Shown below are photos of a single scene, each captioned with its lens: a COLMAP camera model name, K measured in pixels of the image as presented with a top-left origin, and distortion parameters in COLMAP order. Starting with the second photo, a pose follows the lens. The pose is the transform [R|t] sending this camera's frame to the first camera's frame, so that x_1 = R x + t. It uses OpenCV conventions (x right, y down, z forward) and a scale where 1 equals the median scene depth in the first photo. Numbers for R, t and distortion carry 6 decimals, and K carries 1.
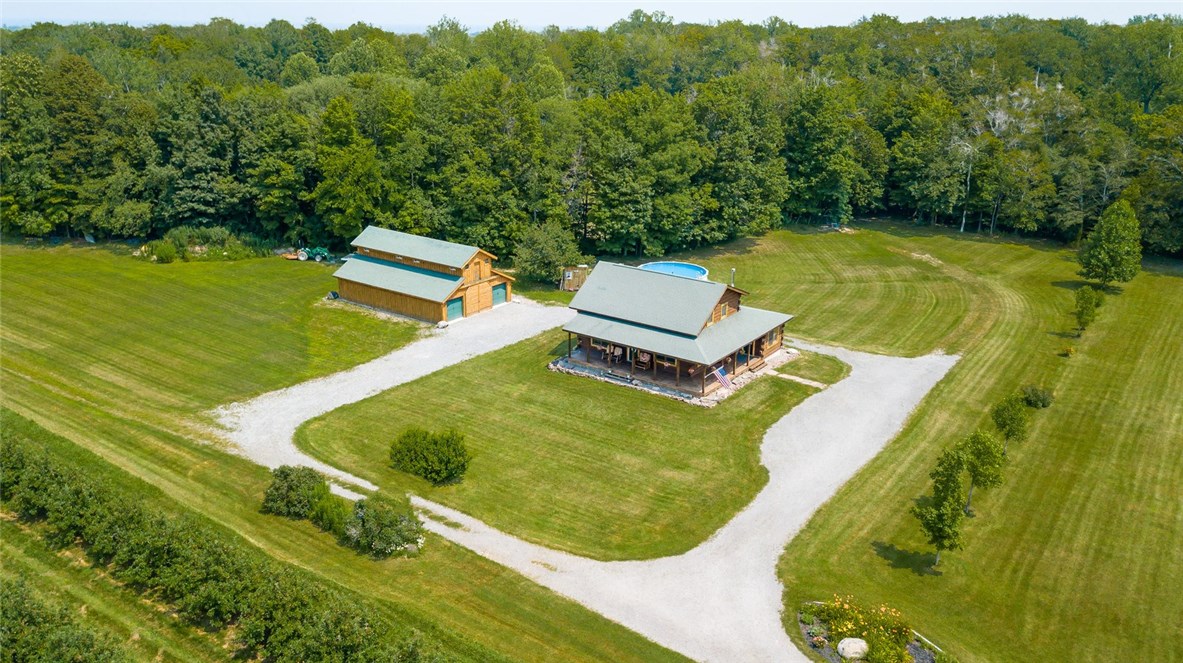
lens RADIAL K [[906.6, 0, 591.5], [0, 906.6, 331.5], [0, 0, 1]] dist [0.005261, 0.009757]
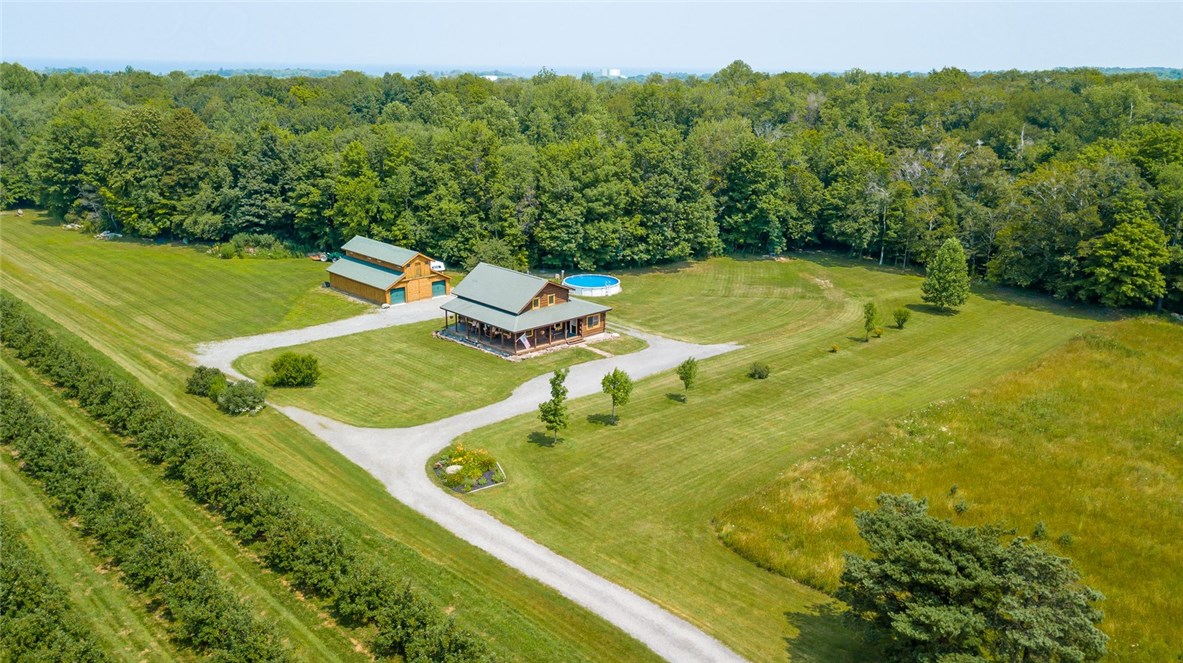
lens RADIAL K [[899.5, 0, 591.5], [0, 899.5, 331.5], [0, 0, 1]] dist [0.009995, 0.000376]
pose [[0.984355, 0.053237, -0.167962, 0.302062], [-0.060127, 0.997534, -0.036204, 0.049308], [0.165620, 0.045736, 0.985128, -0.238542]]
